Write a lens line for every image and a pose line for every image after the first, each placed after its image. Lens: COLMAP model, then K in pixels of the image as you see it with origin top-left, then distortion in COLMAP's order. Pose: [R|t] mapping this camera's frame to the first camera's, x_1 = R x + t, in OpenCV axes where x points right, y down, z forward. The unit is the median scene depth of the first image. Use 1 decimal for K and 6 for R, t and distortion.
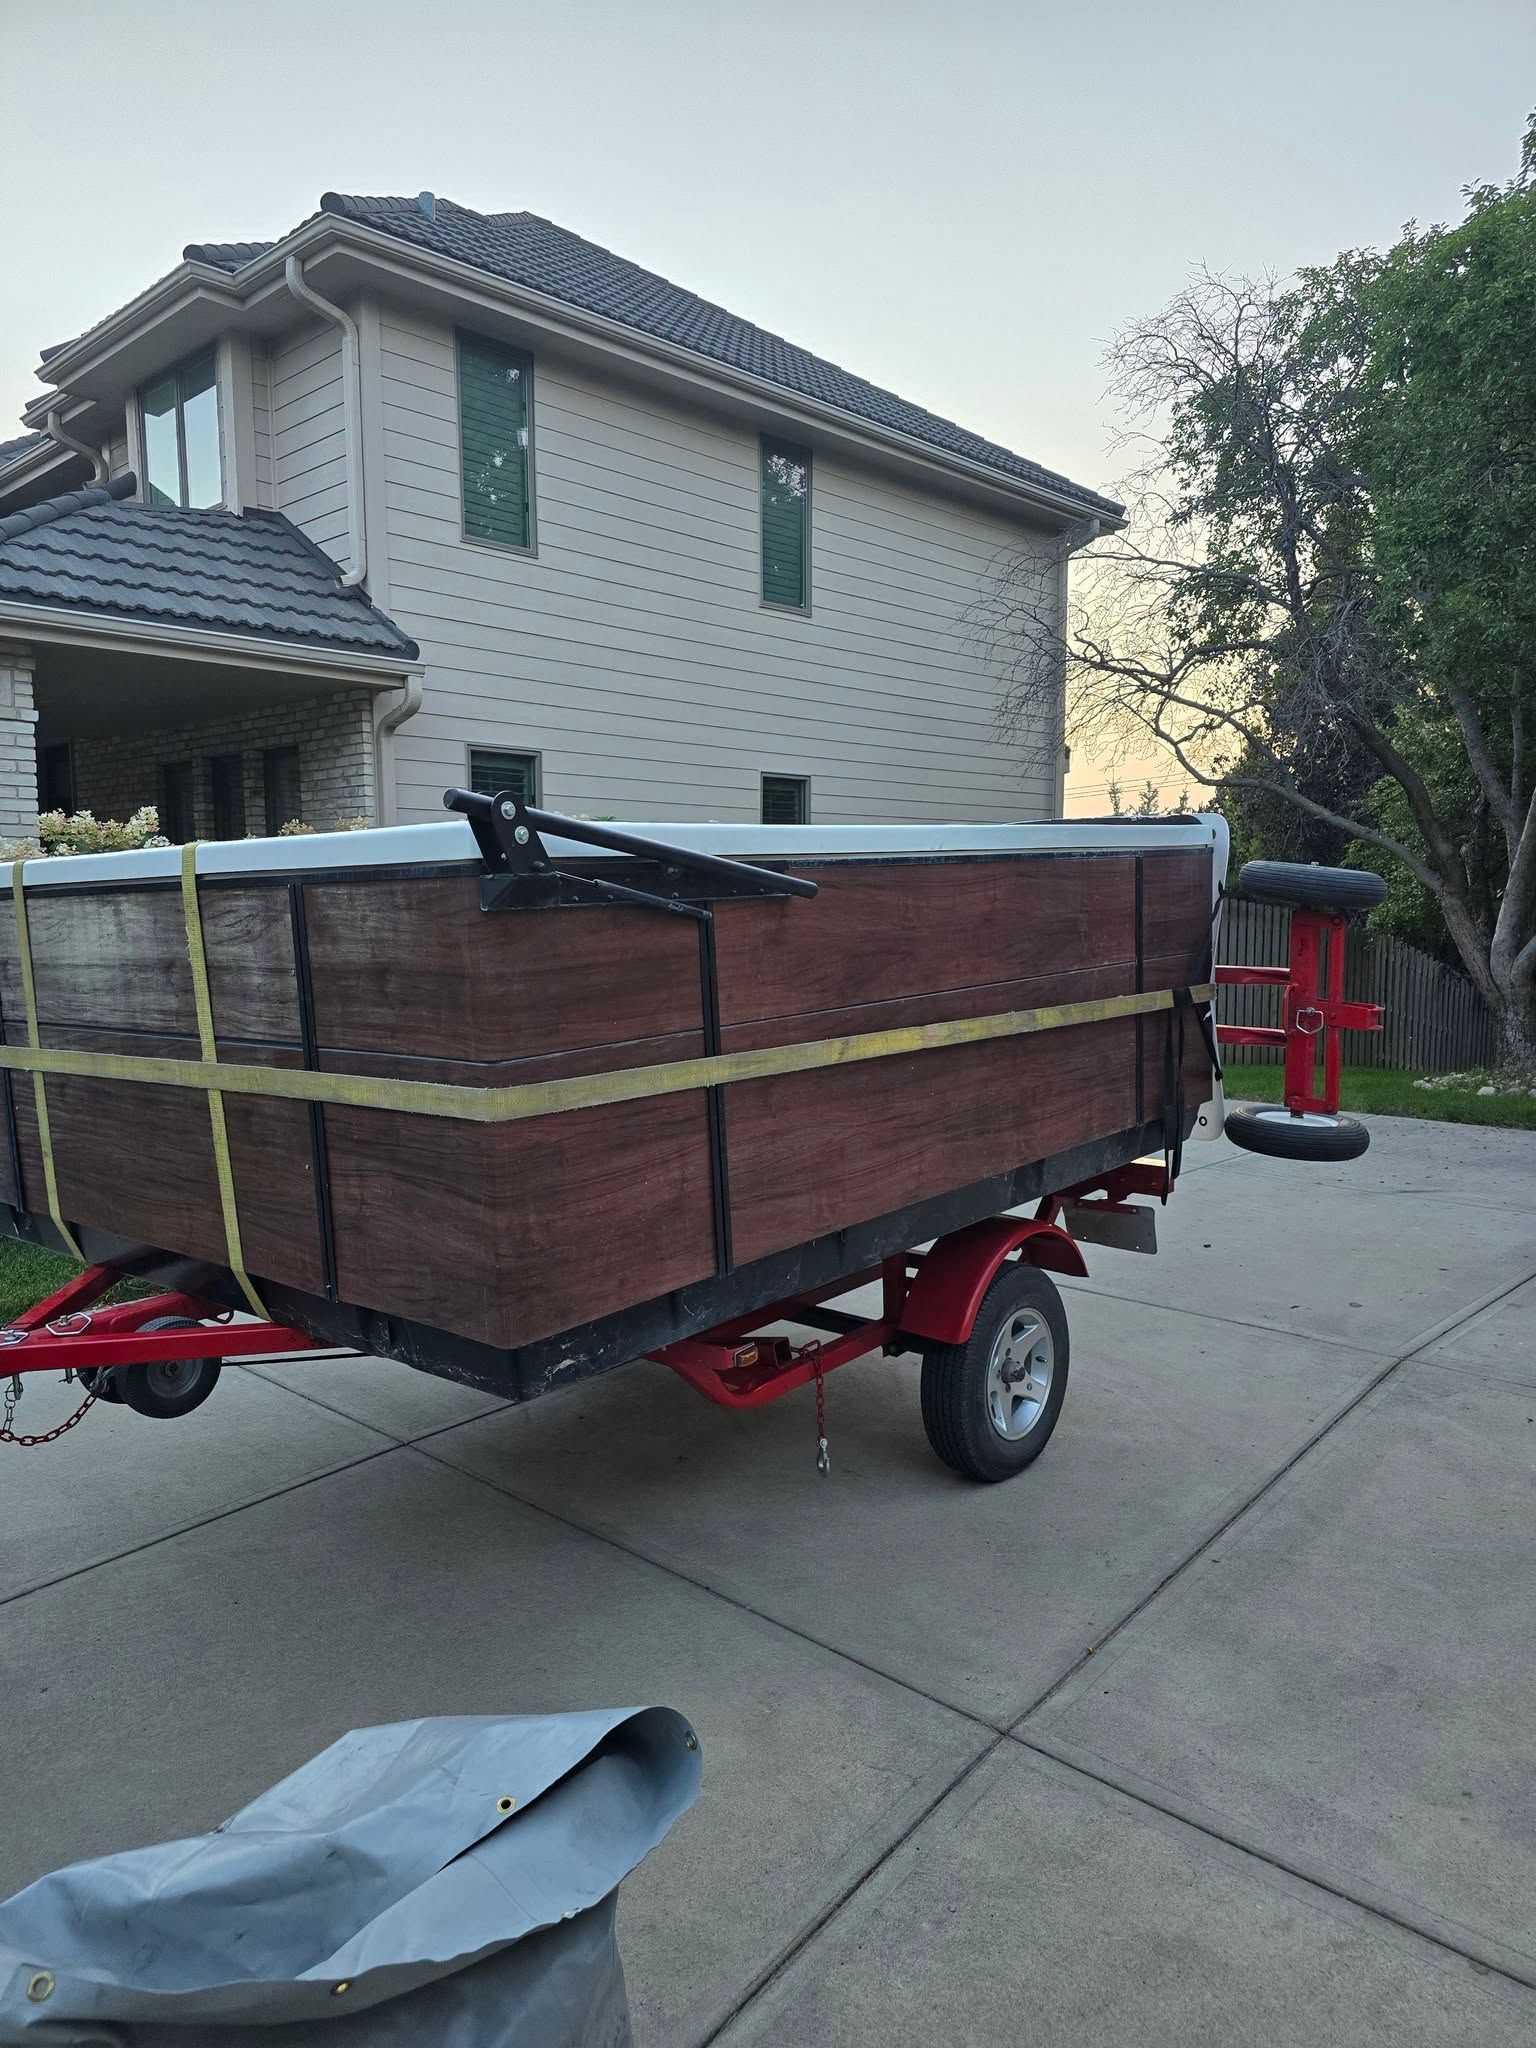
lens RADIAL K [[1403.4, 0, 775.6], [0, 1403.4, 1045.2], [0, 0, 1]] dist [0.033598, -0.007876]
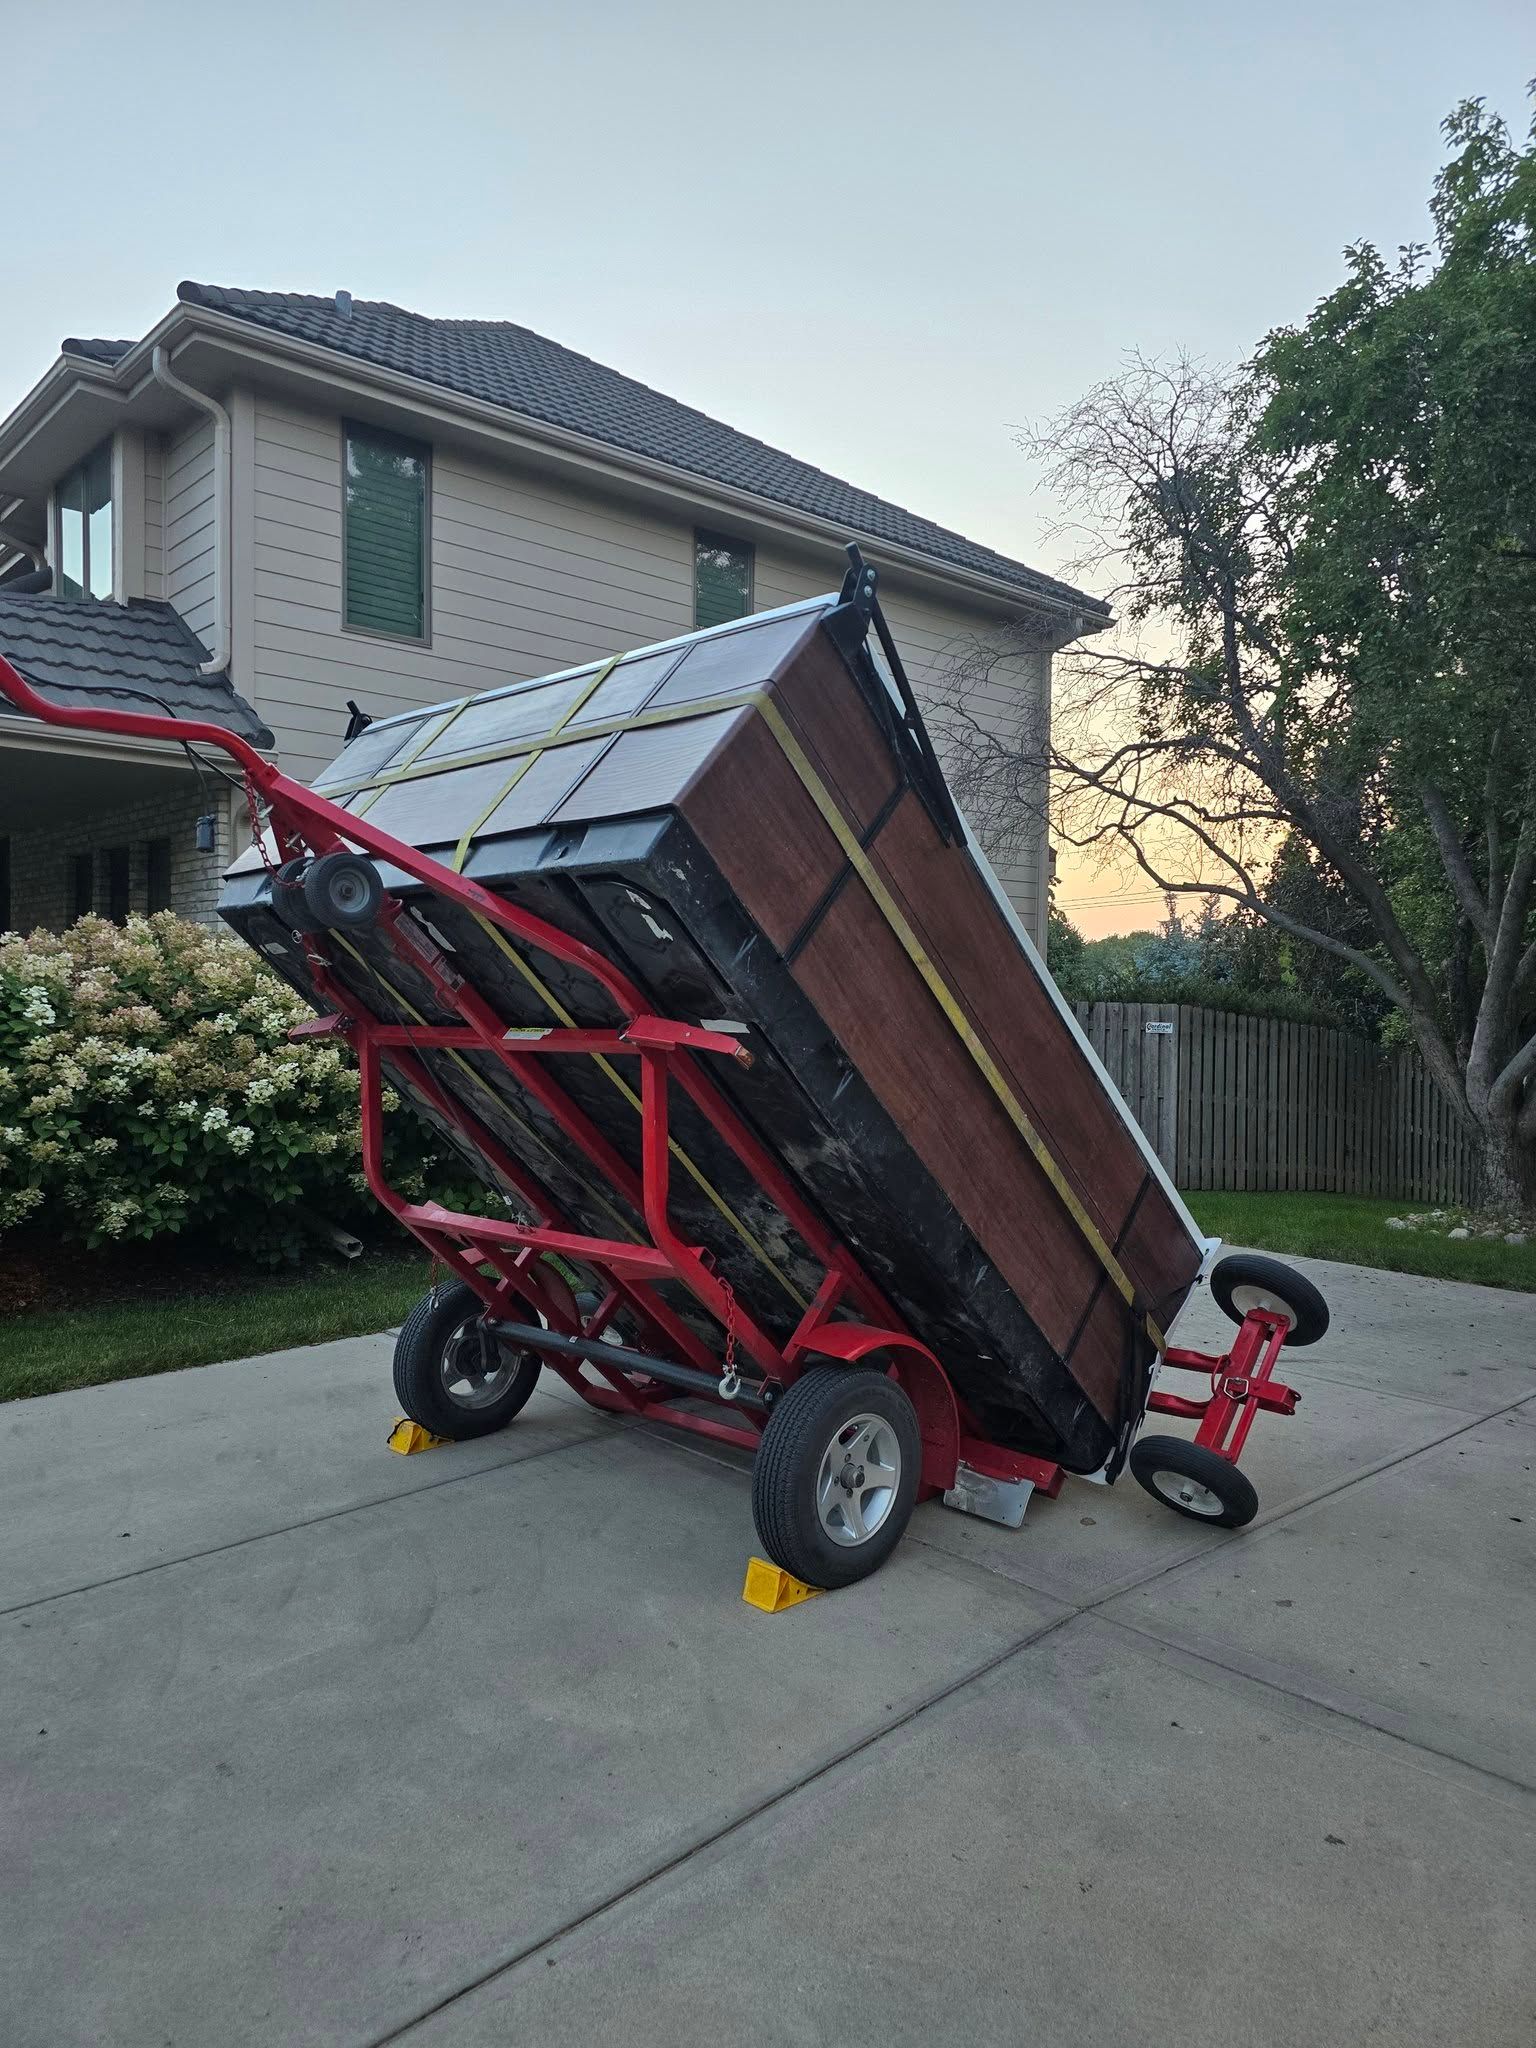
lens RADIAL K [[1403.4, 0, 773.2], [0, 1403.4, 1027.6], [0, 0, 1]] dist [0.033598, -0.007876]
pose [[0.997383, 0.018945, -0.069774, 0.134920], [-0.024700, 0.996279, -0.082567, -0.012819], [0.067950, 0.084074, 0.994140, 0.077128]]
